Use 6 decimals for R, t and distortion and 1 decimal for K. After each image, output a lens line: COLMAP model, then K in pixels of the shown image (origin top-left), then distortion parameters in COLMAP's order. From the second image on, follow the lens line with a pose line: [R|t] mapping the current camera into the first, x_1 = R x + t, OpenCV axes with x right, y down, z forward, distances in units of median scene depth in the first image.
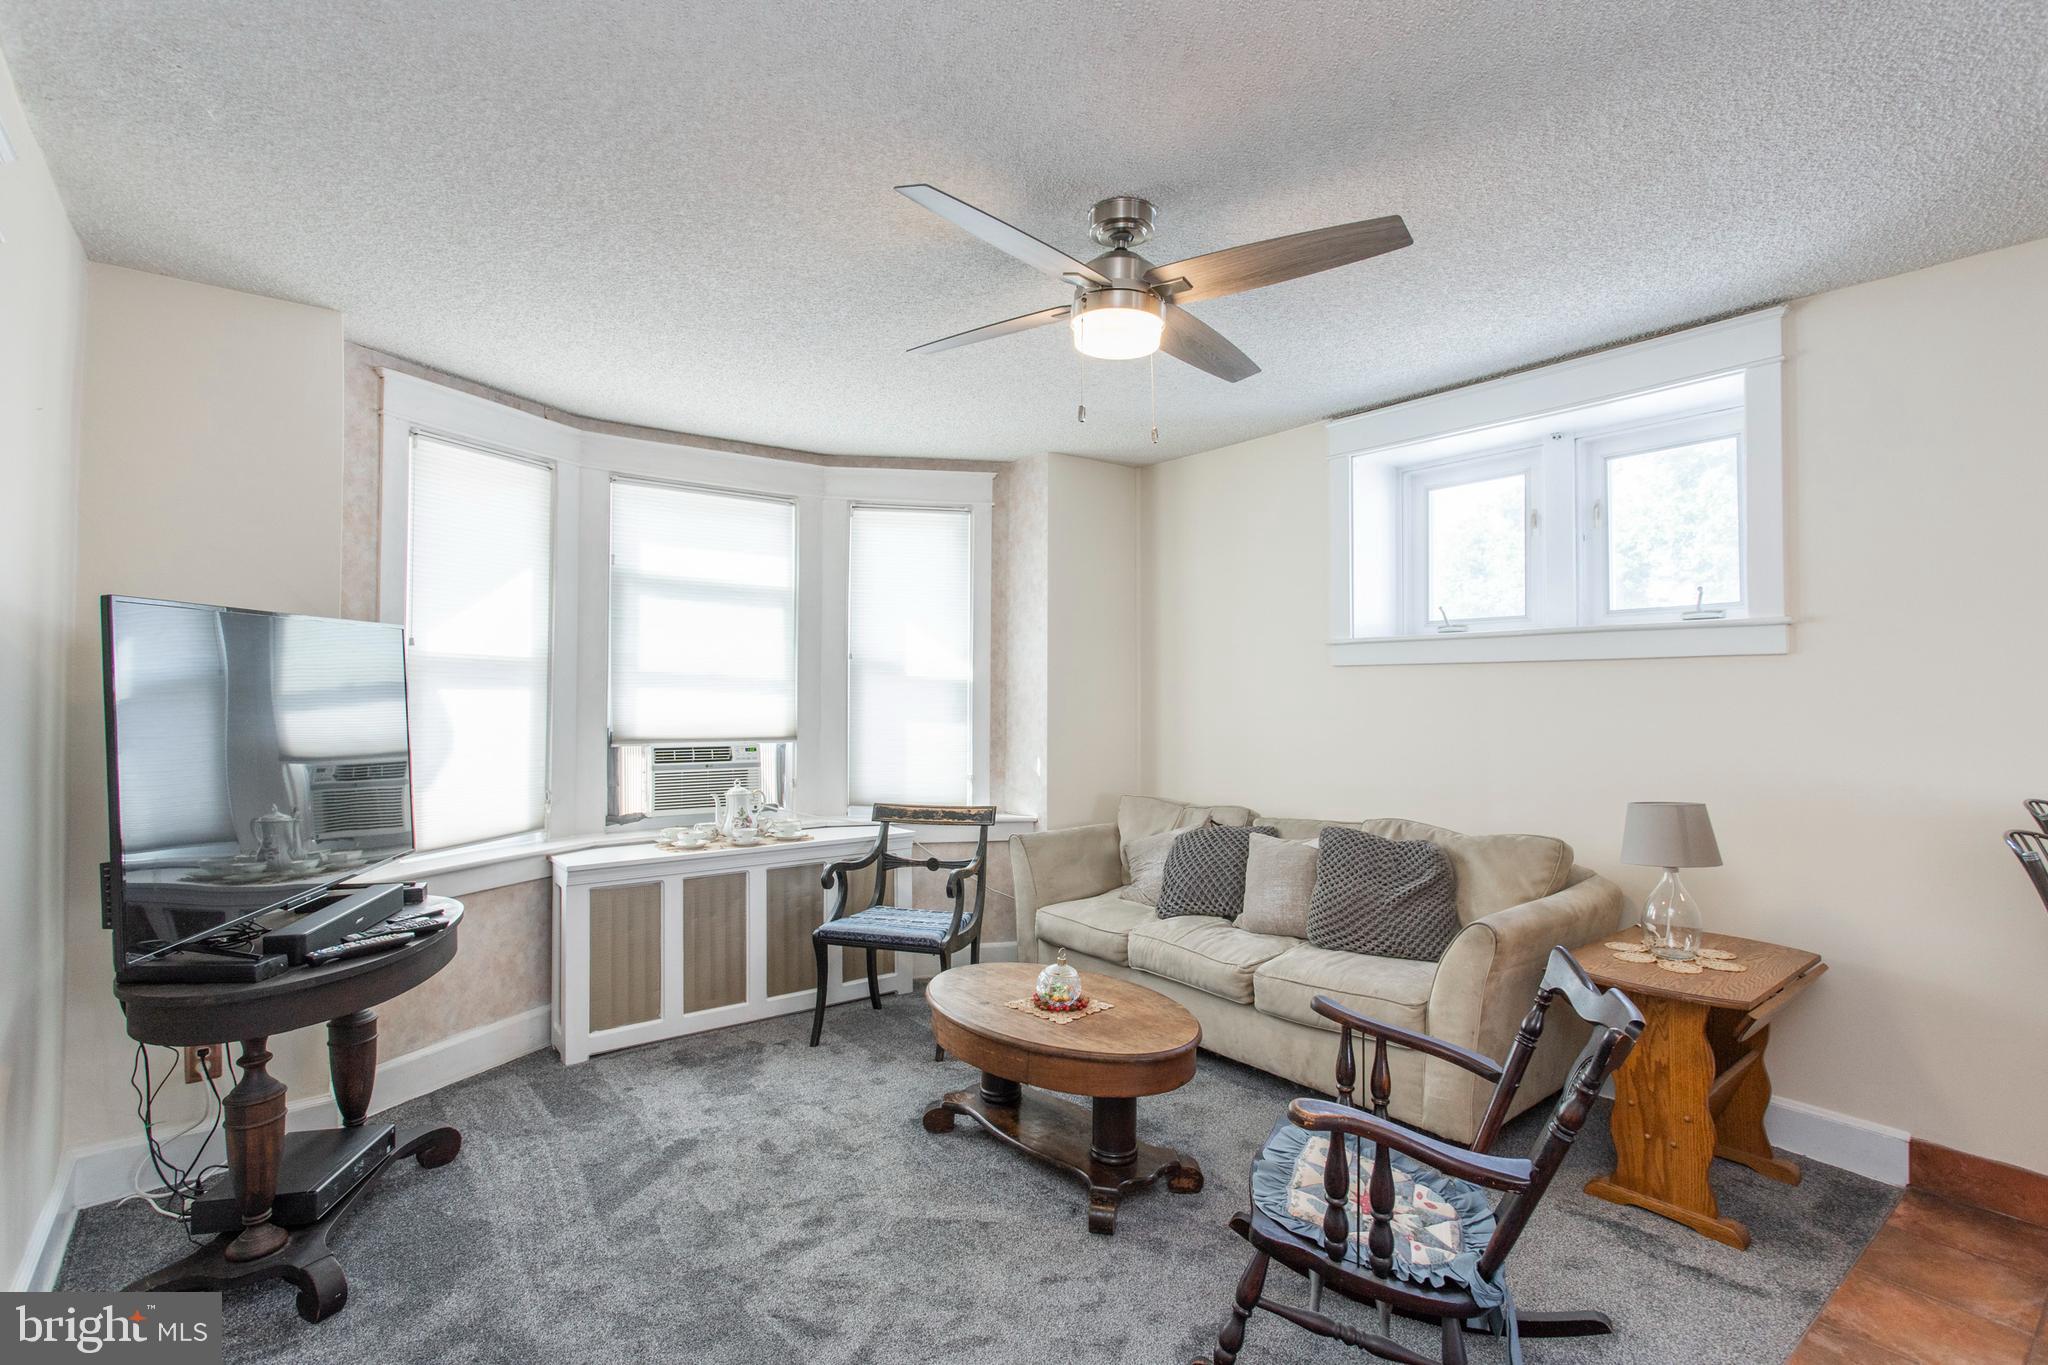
lens RADIAL K [[974.6, 0, 1033.6], [0, 974.6, 685.6], [0, 0, 1]] dist [0.001545, 0.000788]
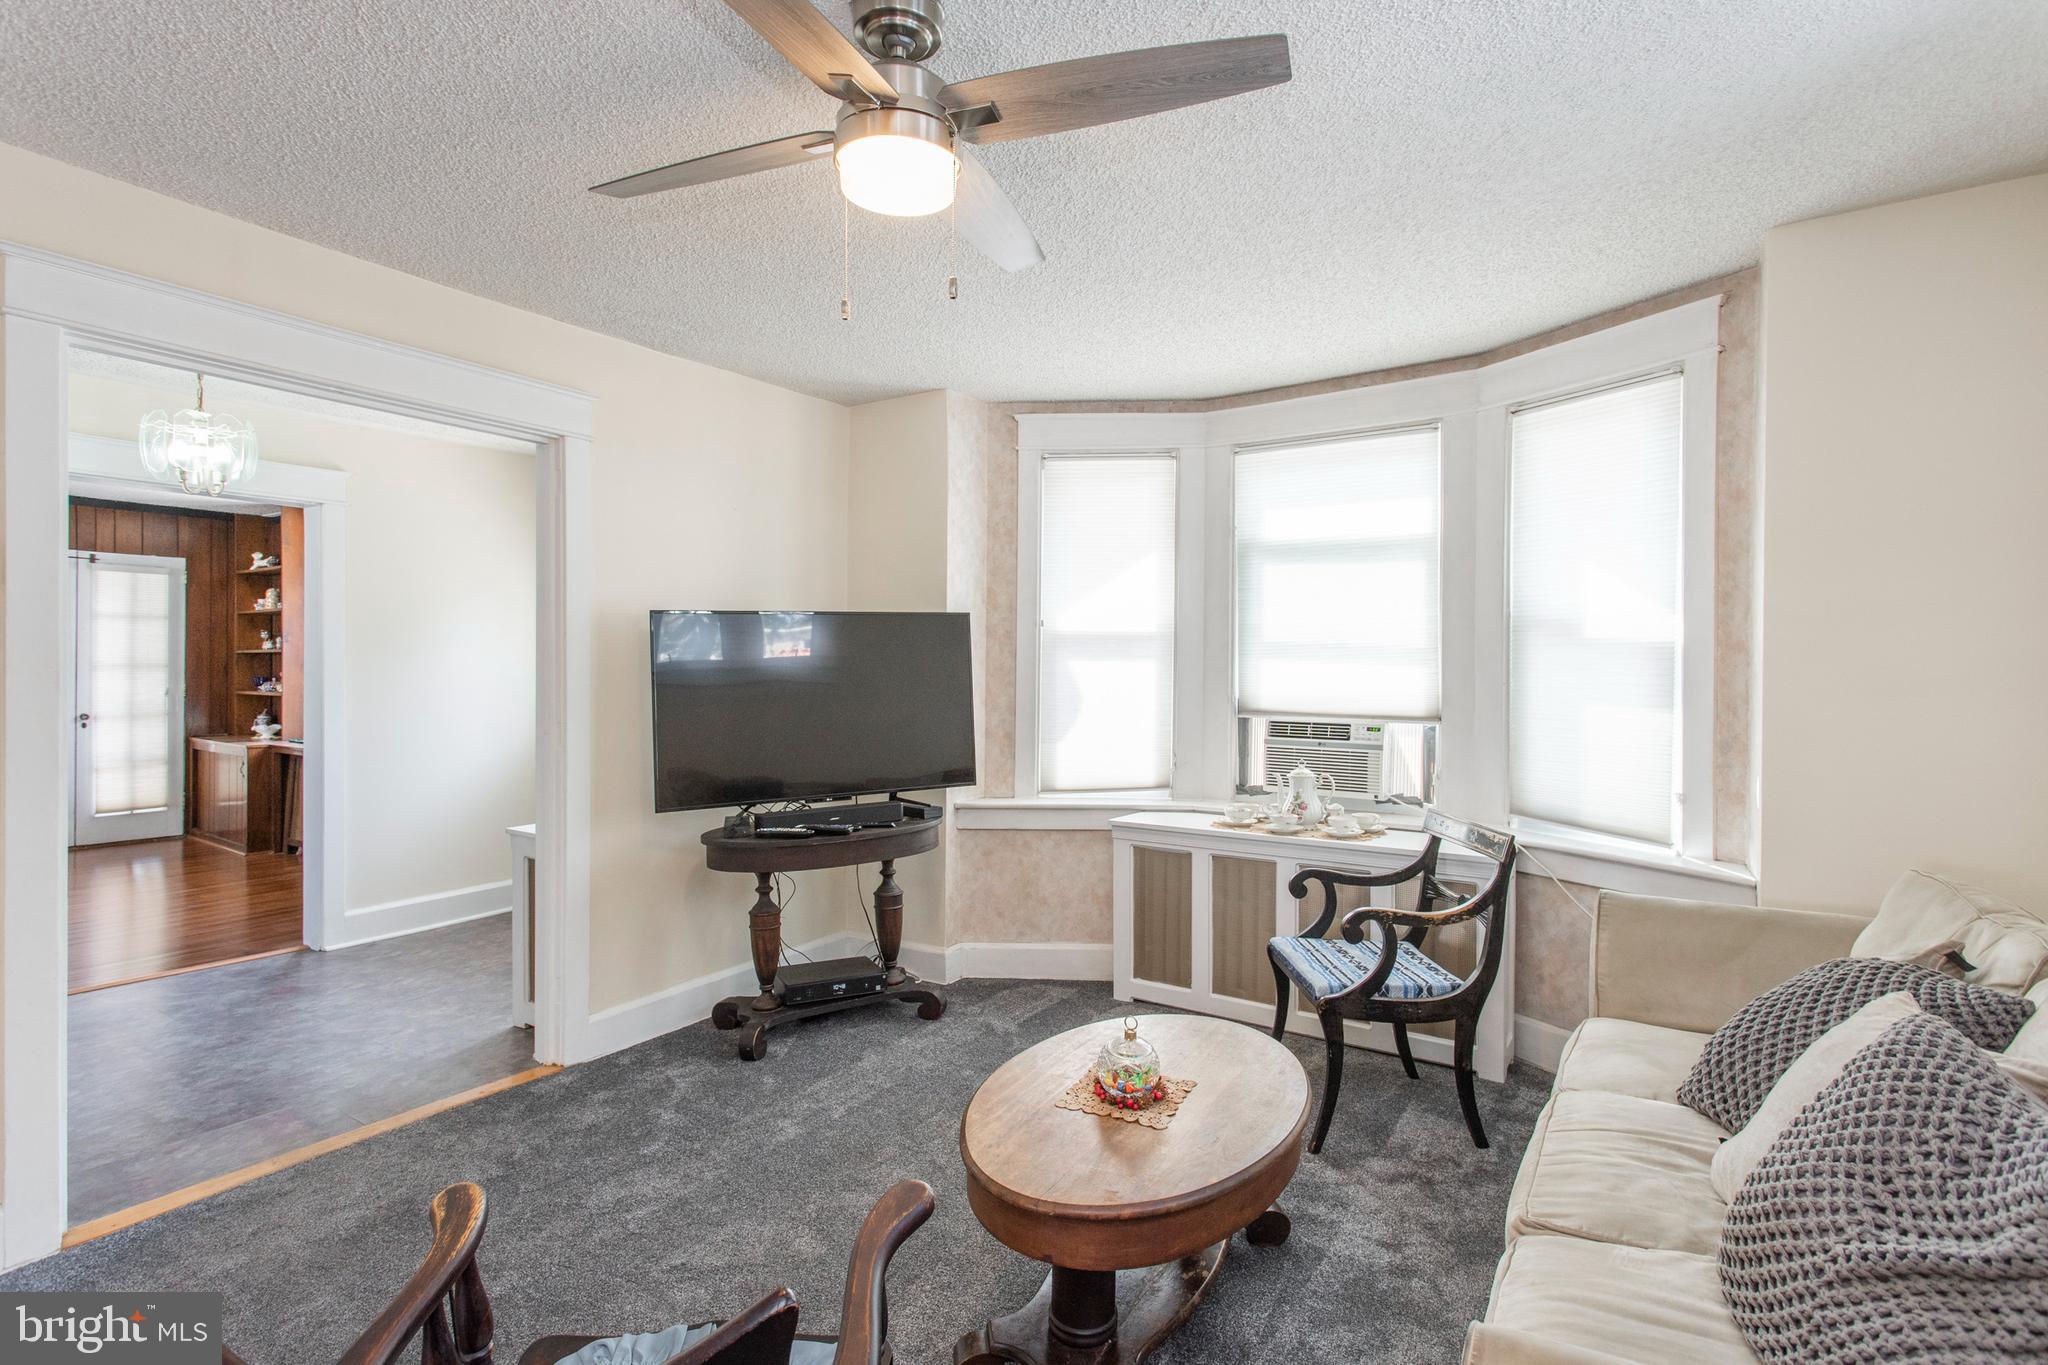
lens RADIAL K [[974.6, 0, 1033.6], [0, 974.6, 685.6], [0, 0, 1]] dist [0.001545, 0.000788]
pose [[0.335962, 0.017618, -0.941711, 0.445322], [0.008175, 0.999733, 0.021620, 0.006190], [0.941840, -0.014962, 0.335728, 0.458224]]
